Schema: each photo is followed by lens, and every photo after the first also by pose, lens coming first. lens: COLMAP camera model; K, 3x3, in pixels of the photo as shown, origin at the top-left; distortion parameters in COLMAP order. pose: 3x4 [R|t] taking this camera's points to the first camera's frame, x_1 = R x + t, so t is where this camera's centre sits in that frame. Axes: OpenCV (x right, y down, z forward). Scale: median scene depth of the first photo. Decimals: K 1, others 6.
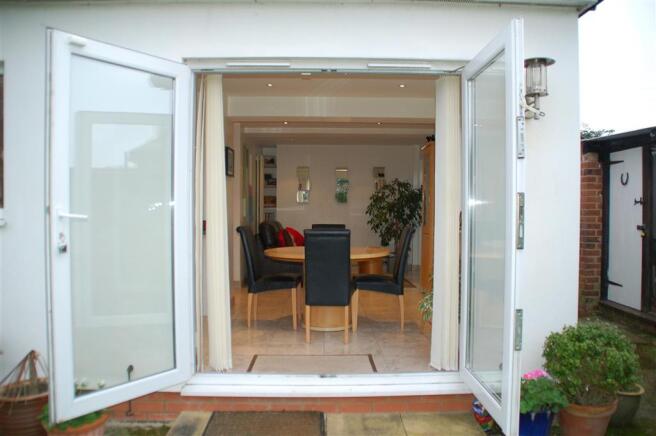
lens RADIAL K [[524.6, 0, 328.6], [0, 524.6, 219.2], [0, 0, 1]] dist [-0.103985, -0.000220]
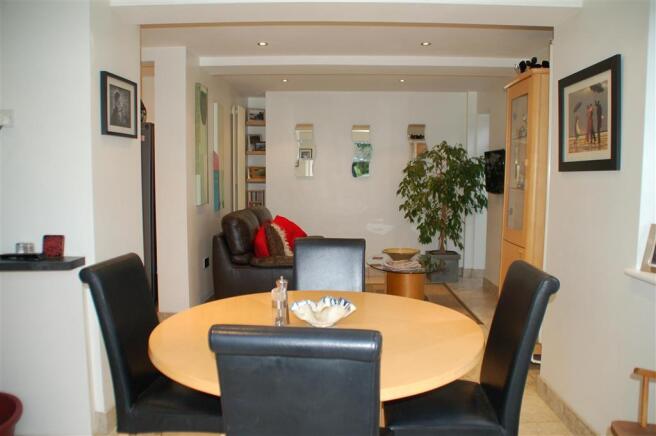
lens RADIAL K [[524.6, 0, 327.1], [0, 524.6, 214.9], [0, 0, 1]] dist [-0.103985, -0.000220]
pose [[0.999051, 0.004754, -0.043295, 0.010881], [-0.002114, 0.998147, 0.060814, -0.024656], [0.043504, -0.060665, 0.997210, 0.326649]]
